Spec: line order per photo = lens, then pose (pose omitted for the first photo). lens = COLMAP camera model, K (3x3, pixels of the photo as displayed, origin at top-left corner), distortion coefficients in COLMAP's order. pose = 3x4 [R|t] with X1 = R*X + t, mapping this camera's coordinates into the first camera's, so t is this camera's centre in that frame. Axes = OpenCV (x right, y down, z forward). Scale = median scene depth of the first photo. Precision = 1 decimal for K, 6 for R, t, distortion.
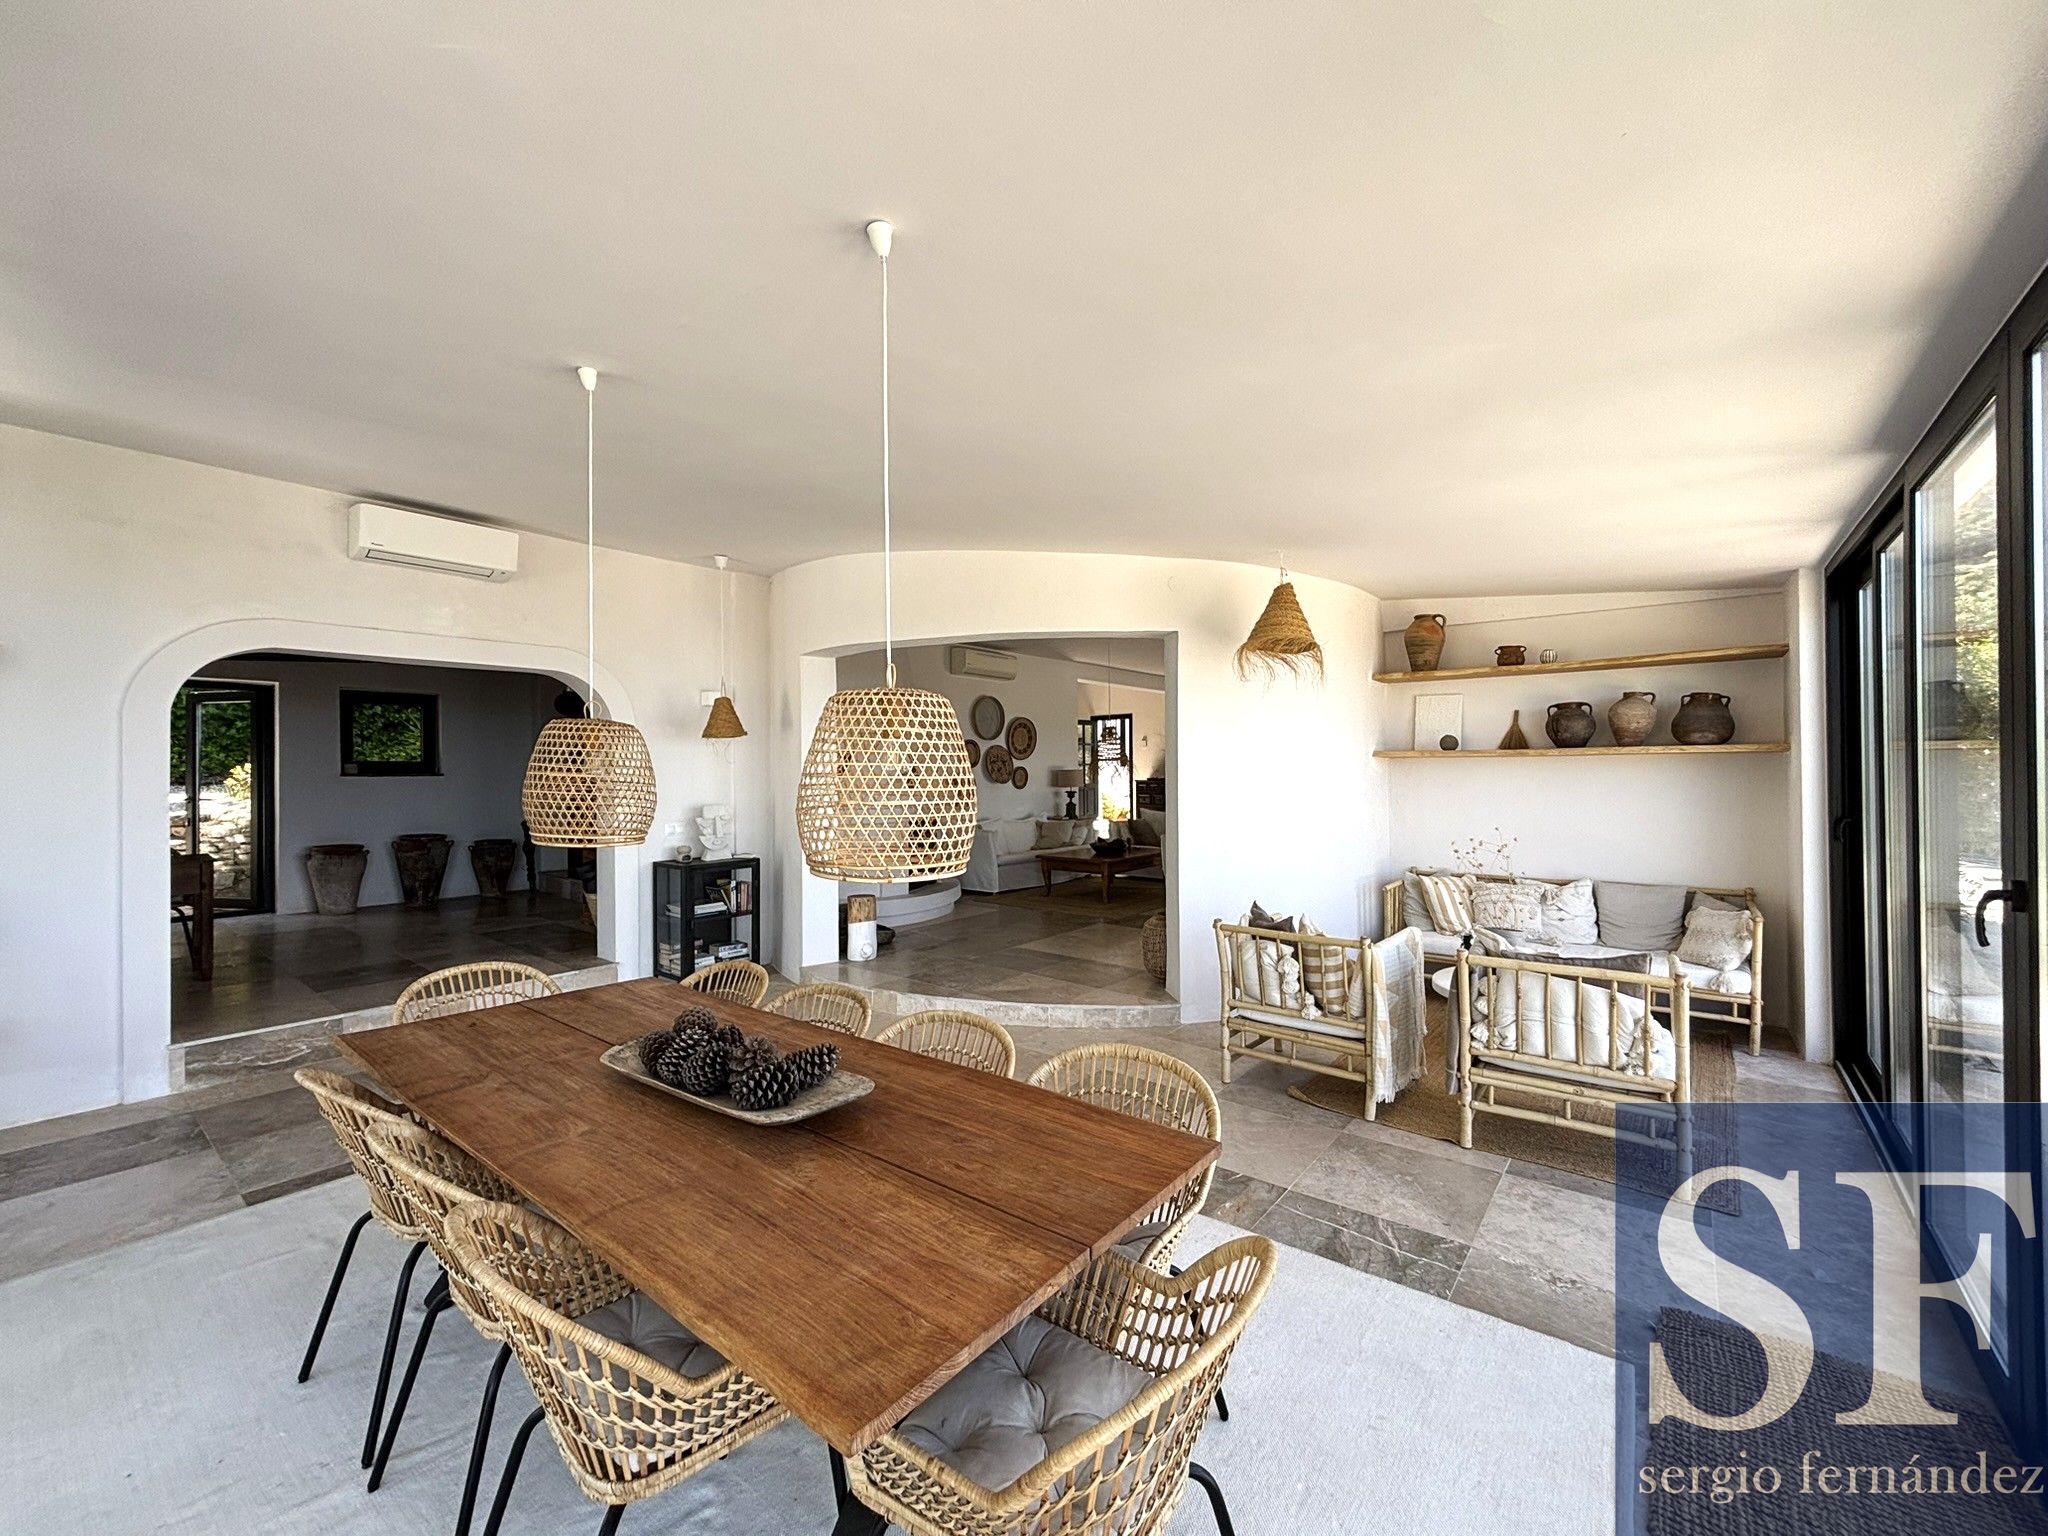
lens RADIAL K [[823.7, 0, 1023.9], [0, 823.7, 767.2], [0, 0, 1]] dist [0.001899, 0.000539]
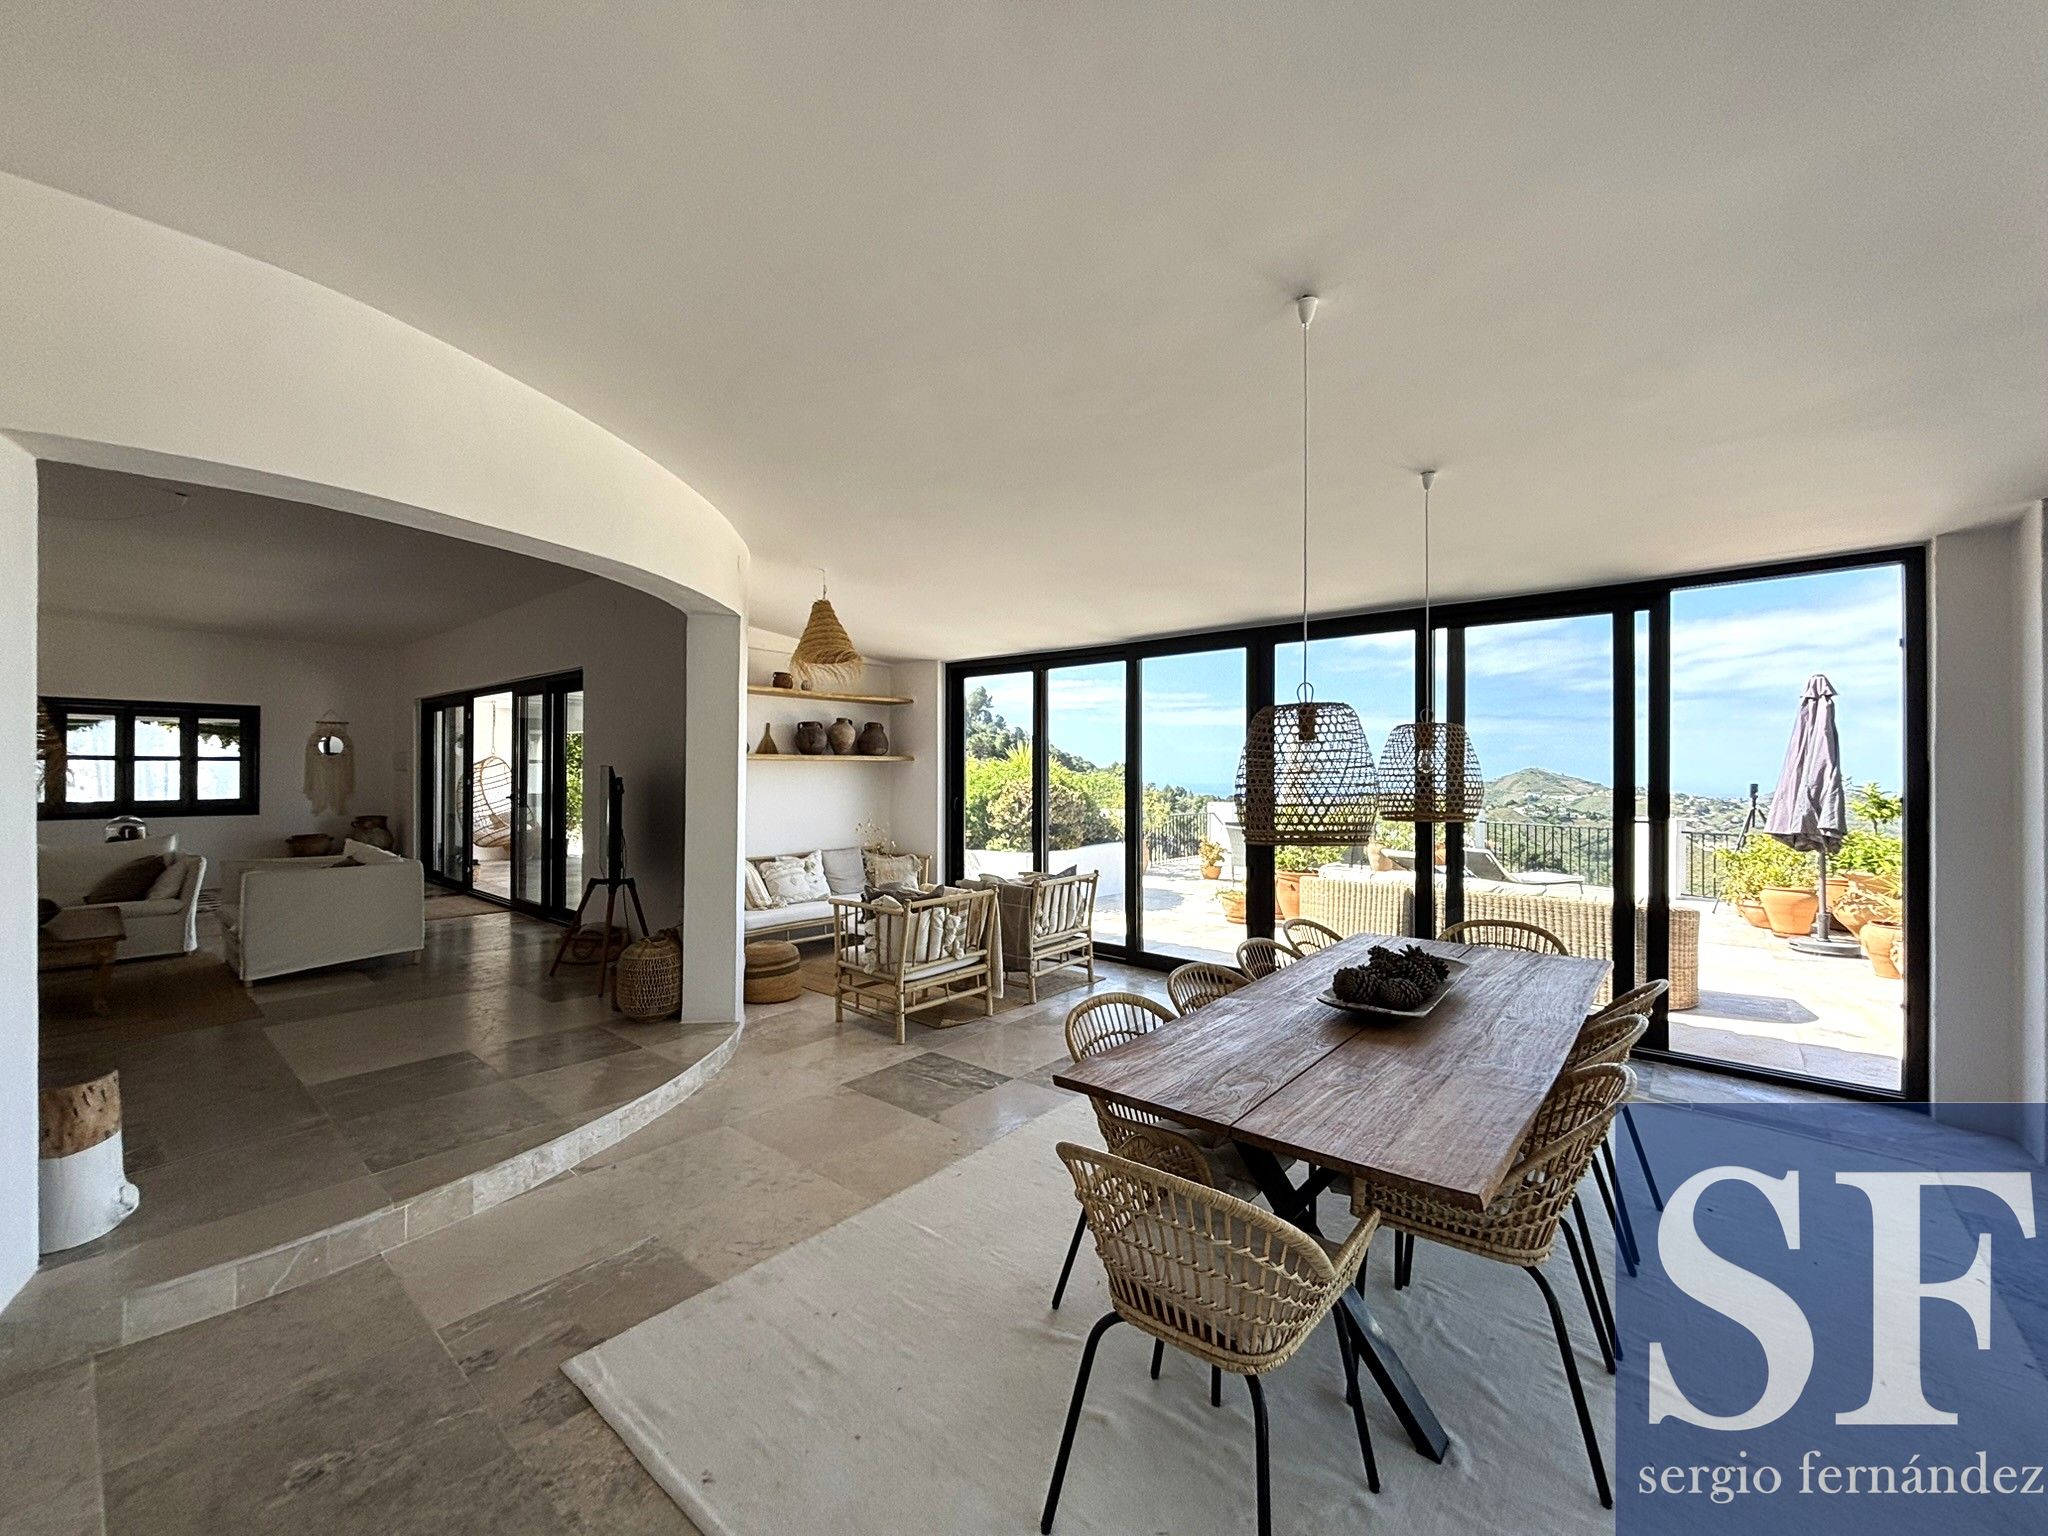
lens RADIAL K [[823.7, 0, 1007.5], [0, 823.7, 771.3], [0, 0, 1]] dist [0.001899, 0.000539]
pose [[0.018806, 0.003855, 0.999816, -0.333414], [-0.004971, 0.999981, -0.003762, 0.003713], [-0.999811, -0.004900, 0.018825, 0.312312]]
